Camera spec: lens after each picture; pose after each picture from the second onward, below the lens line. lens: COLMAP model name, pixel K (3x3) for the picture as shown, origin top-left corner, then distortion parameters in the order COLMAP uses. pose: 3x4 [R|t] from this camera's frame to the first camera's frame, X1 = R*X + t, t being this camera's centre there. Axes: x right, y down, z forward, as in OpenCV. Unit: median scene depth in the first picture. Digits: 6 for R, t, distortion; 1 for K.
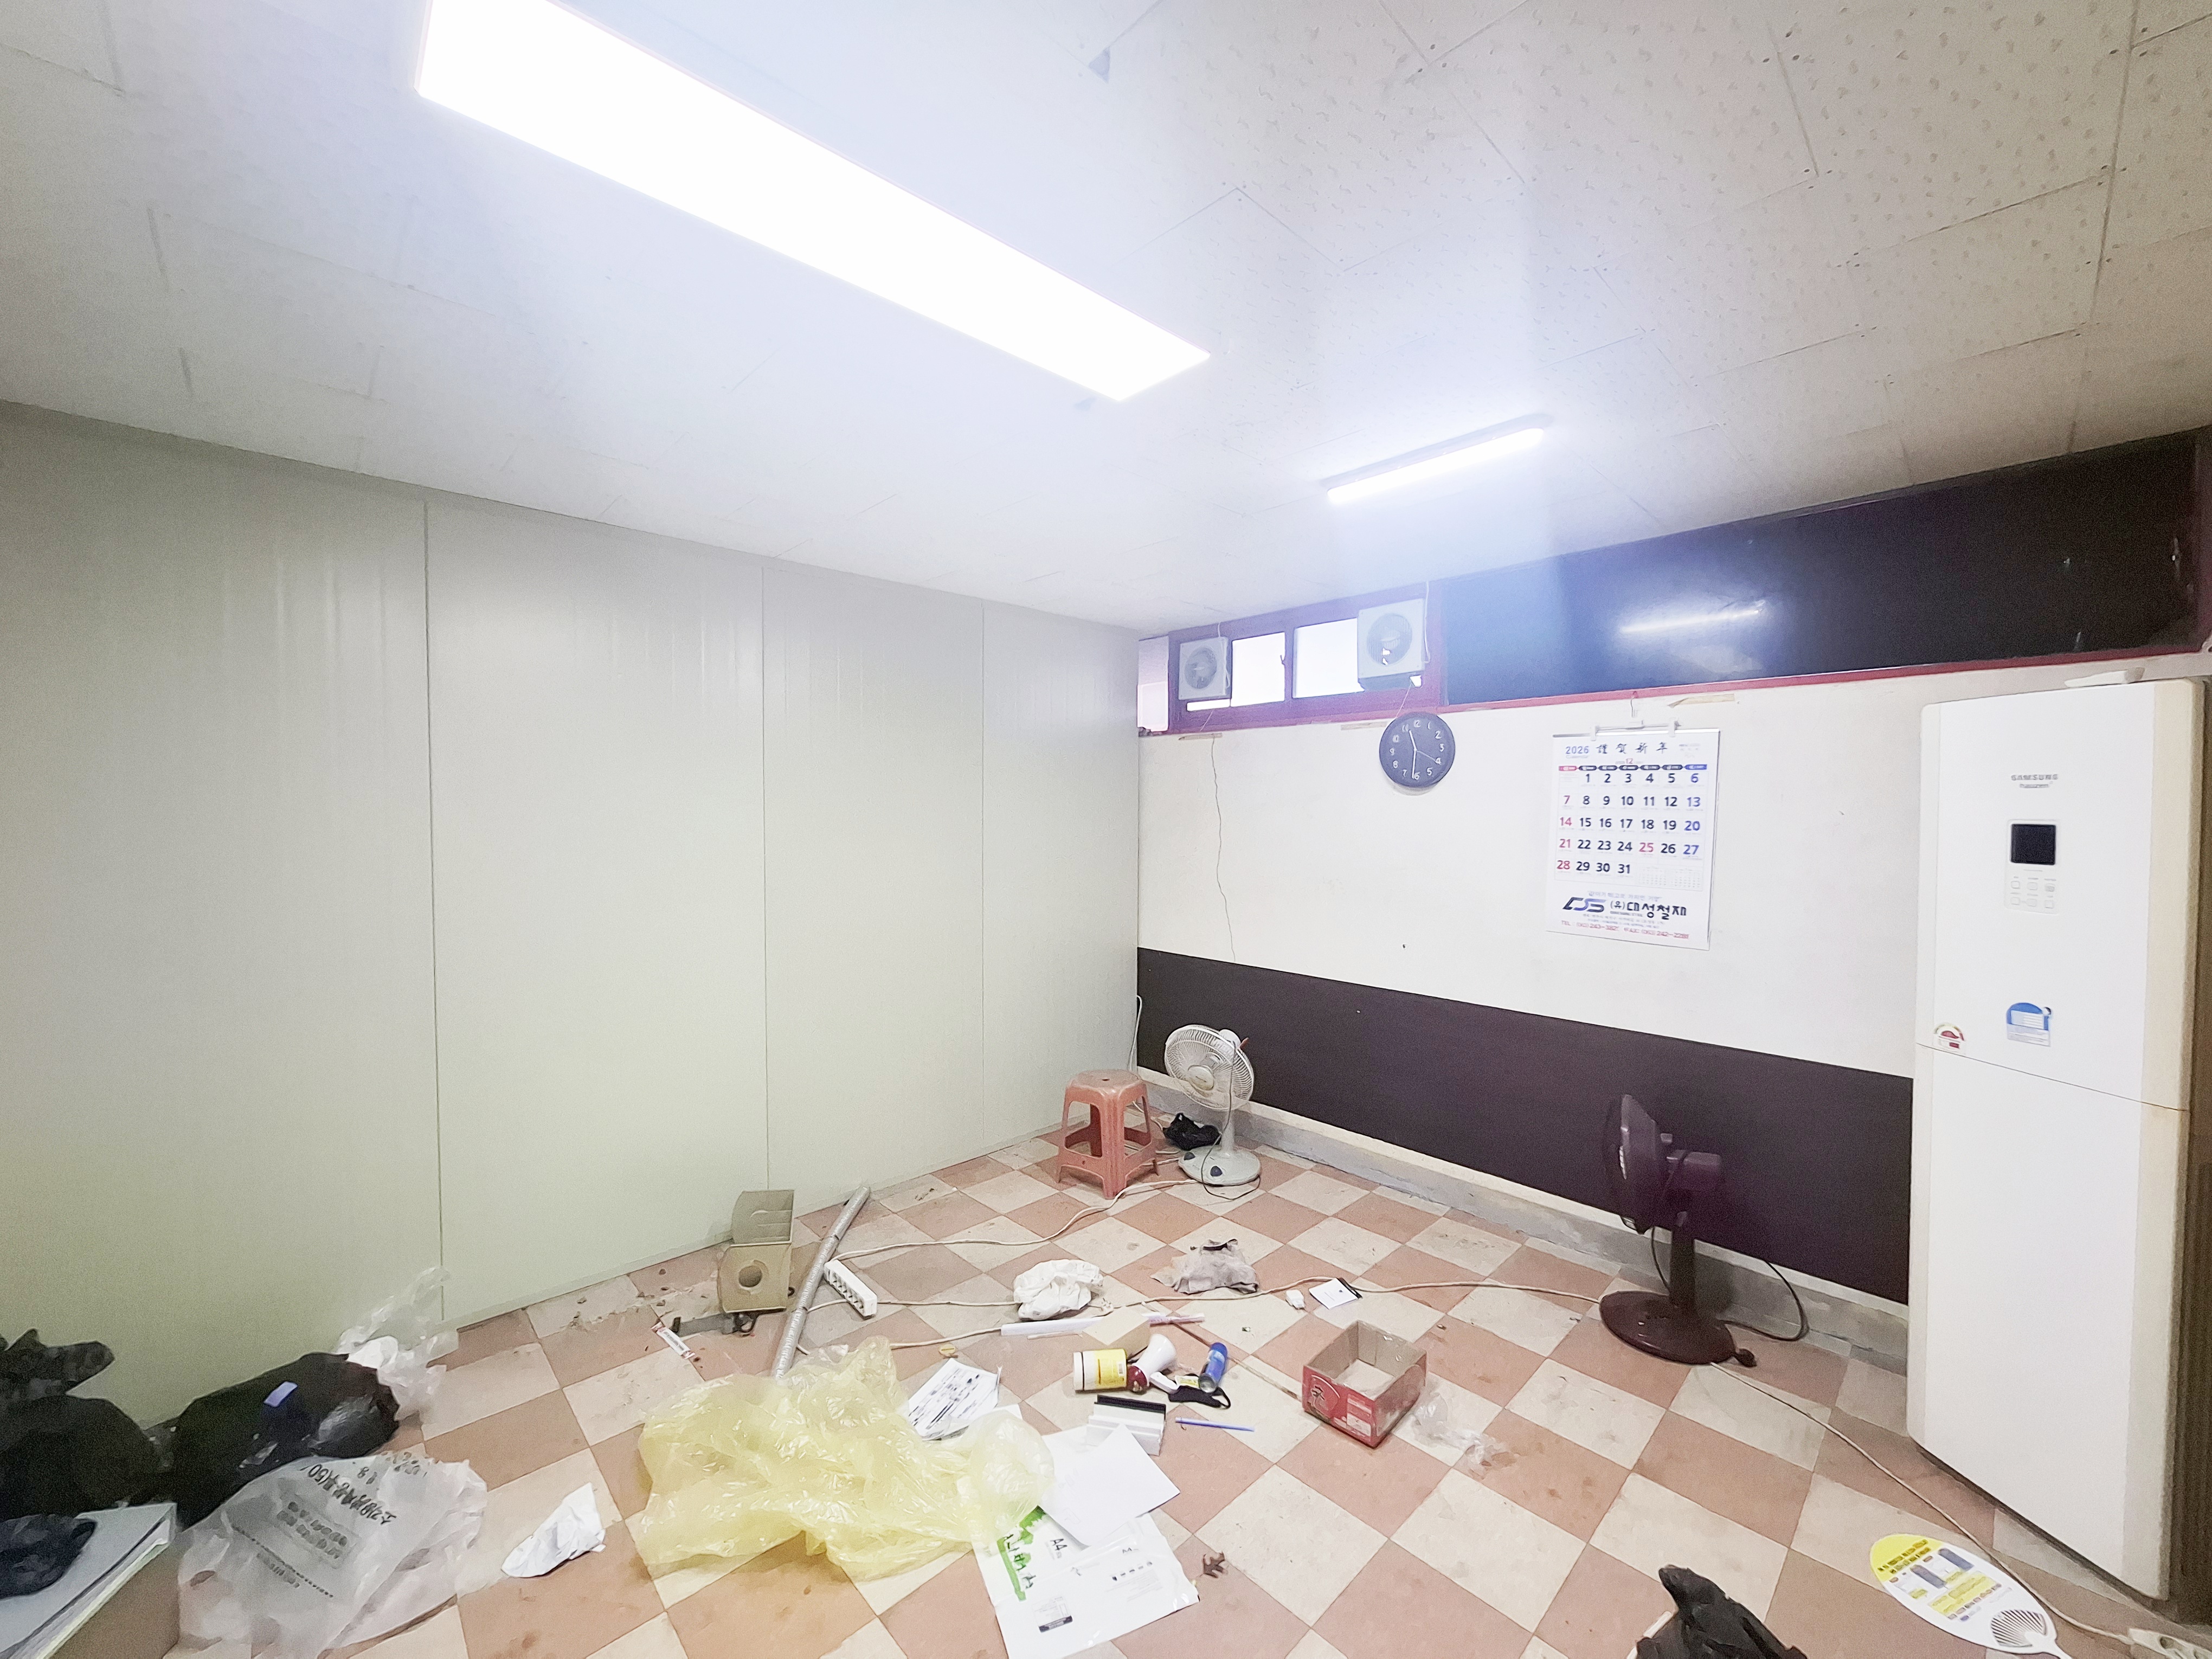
lens RADIAL K [[868.0, 0, 1097.9], [0, 868.0, 832.4], [0, 0, 1]] dist [-0.000276, -0.000263]
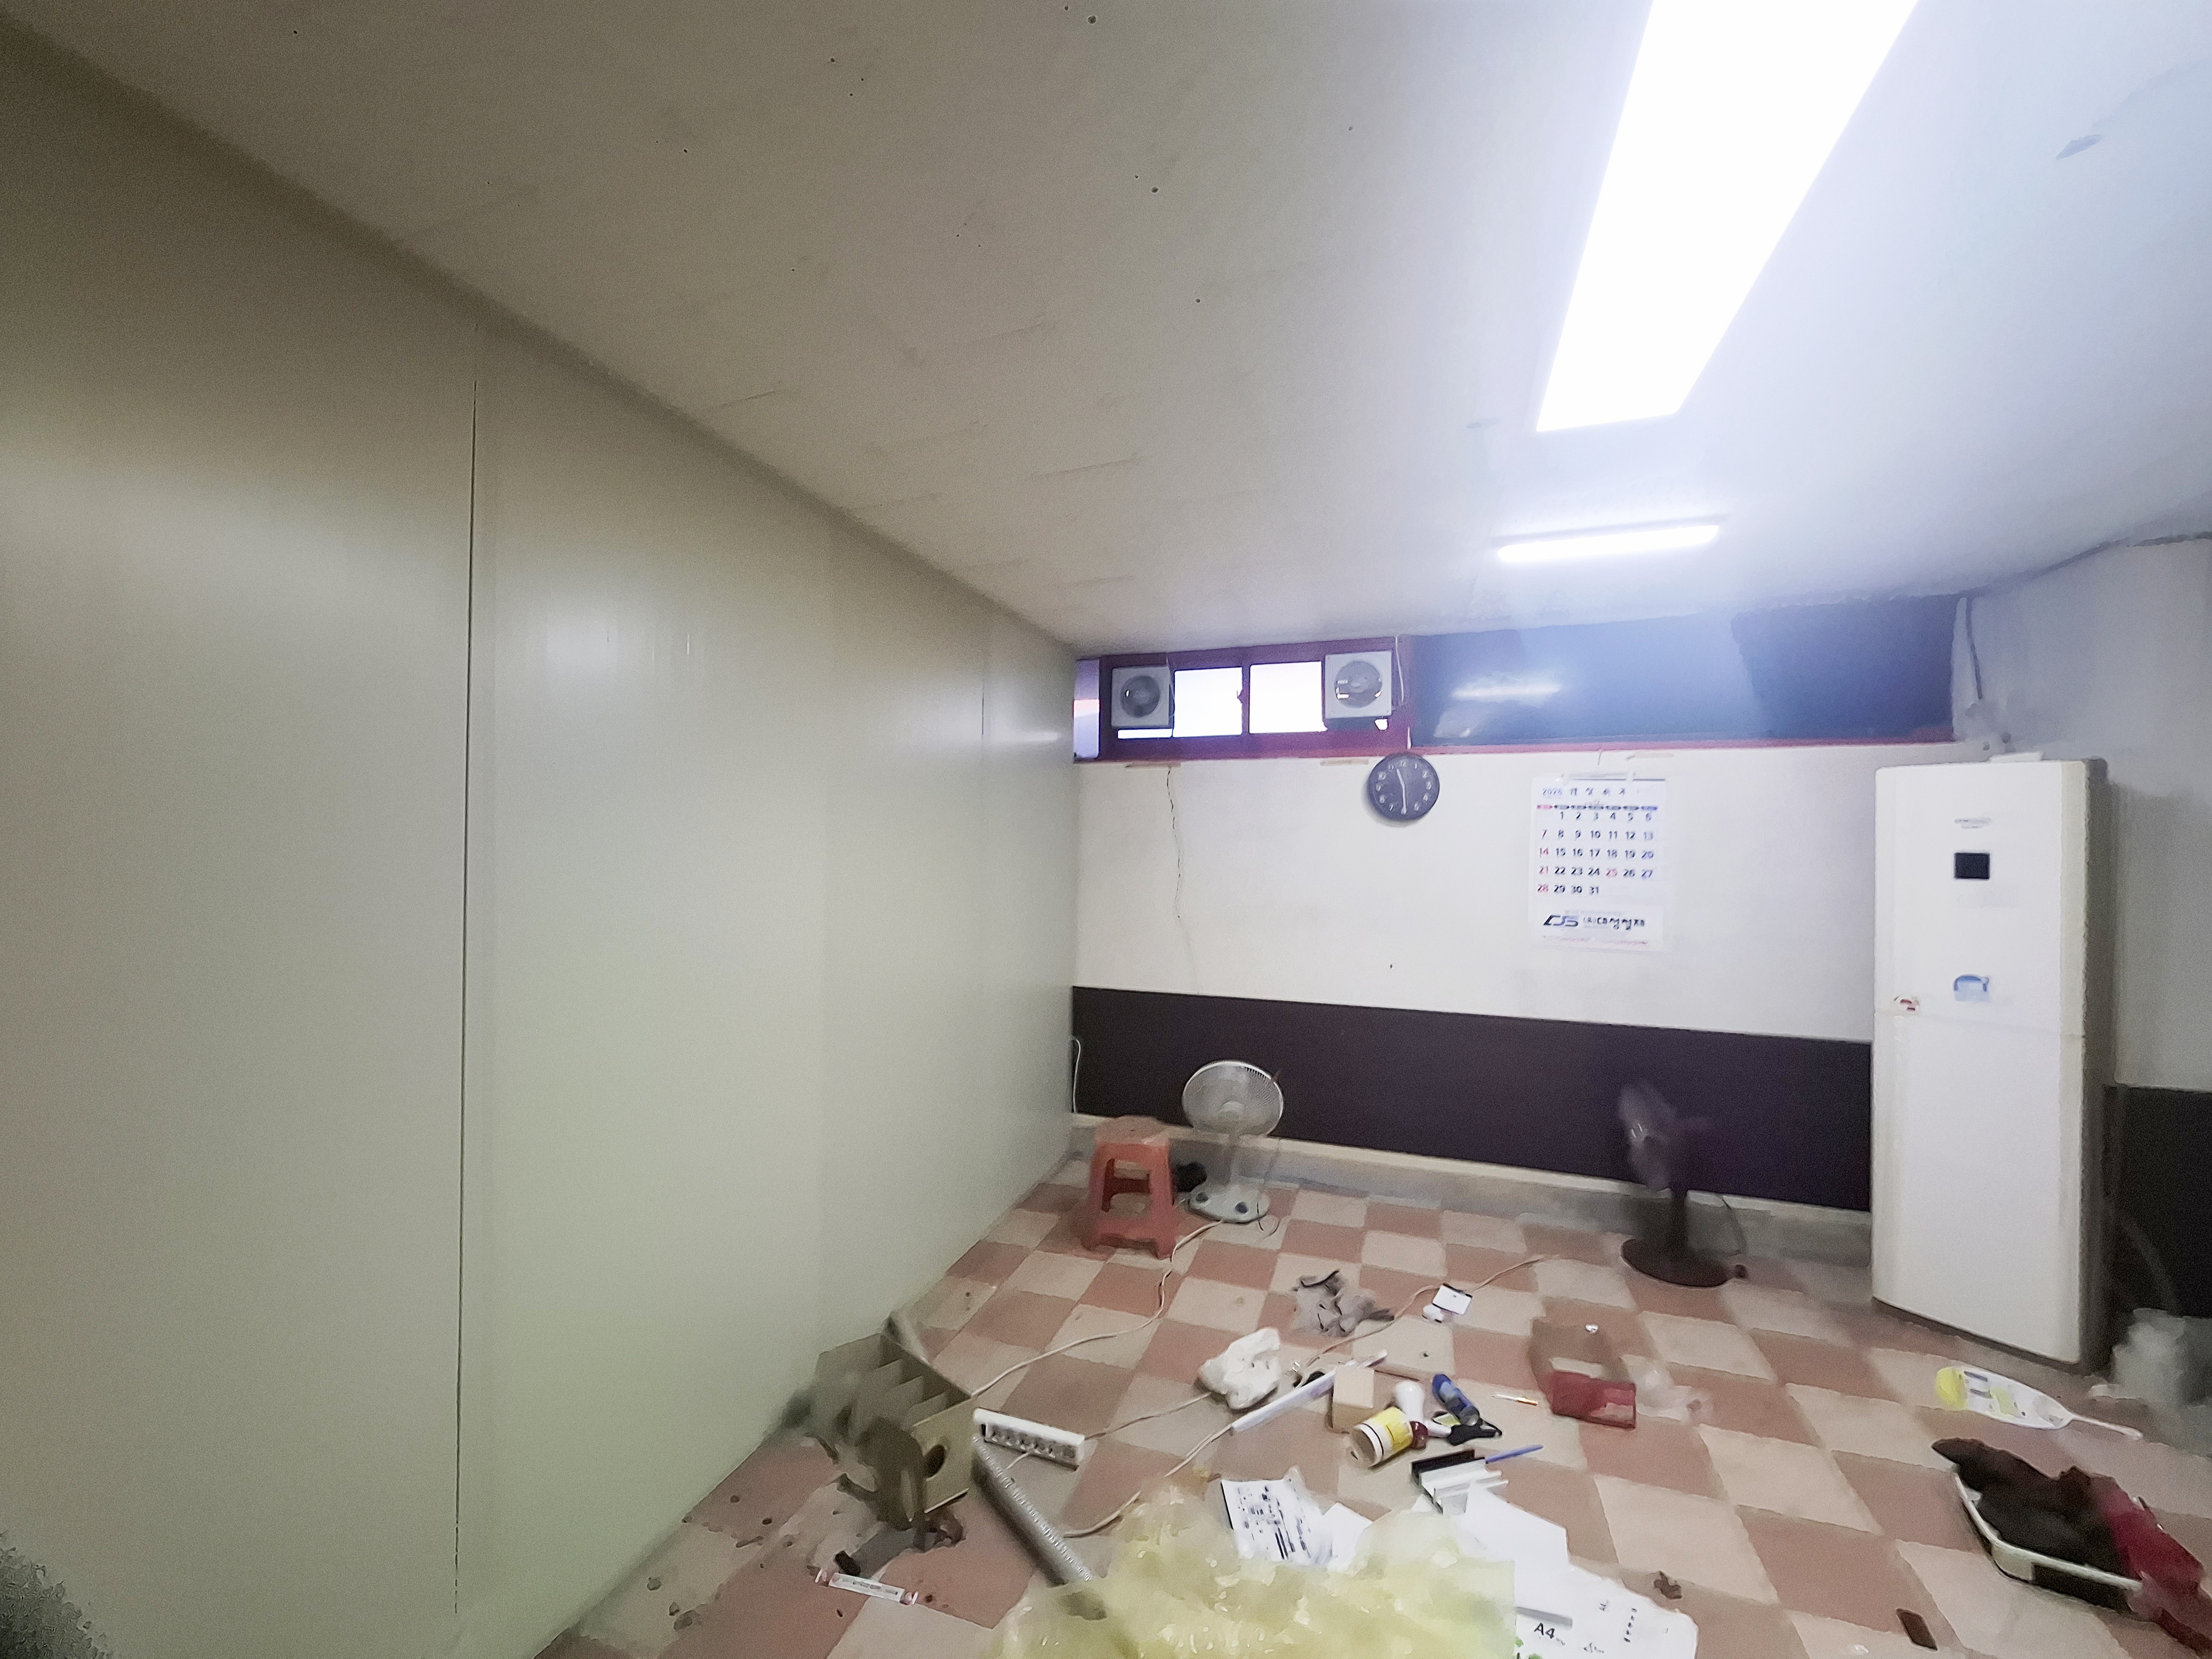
lens RADIAL K [[868.0, 0, 1097.9], [0, 868.0, 832.4], [0, 0, 1]] dist [-0.000276, -0.000263]
pose [[0.888425, 0.010509, 0.458902, -0.561881], [0.006008, 0.999386, -0.034517, -0.001146], [-0.458982, 0.033422, 0.887816, 0.229483]]
